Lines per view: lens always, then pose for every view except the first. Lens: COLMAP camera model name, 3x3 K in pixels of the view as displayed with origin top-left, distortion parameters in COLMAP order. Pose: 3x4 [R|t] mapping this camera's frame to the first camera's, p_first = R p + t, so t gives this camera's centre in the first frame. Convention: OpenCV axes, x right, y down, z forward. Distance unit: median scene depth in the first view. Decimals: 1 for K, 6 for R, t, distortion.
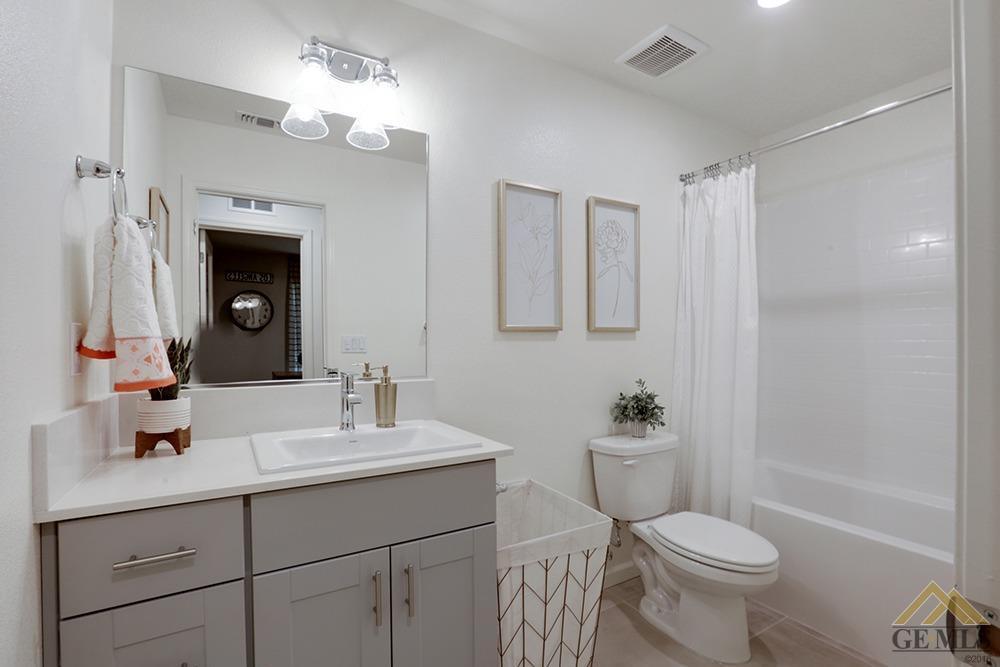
lens RADIAL K [[446.1, 0, 496.8], [0, 446.1, 350.9], [0, 0, 1]] dist [0.002042, 0.000204]
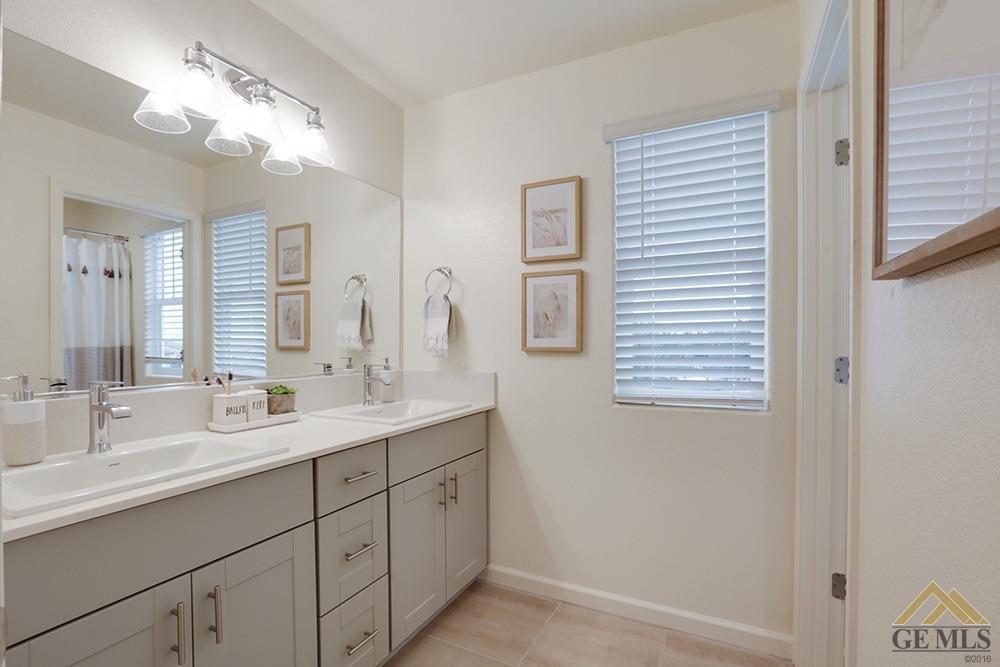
lens RADIAL K [[470.1, 0, 498.1], [0, 470.1, 346.6], [0, 0, 1]] dist [-0.001979, 0.000038]
pose [[0.830803, -0.008910, 0.556495, -0.393804], [0.017688, 0.999789, -0.010399, 0.004925], [-0.556285, 0.018482, 0.830786, -0.220727]]
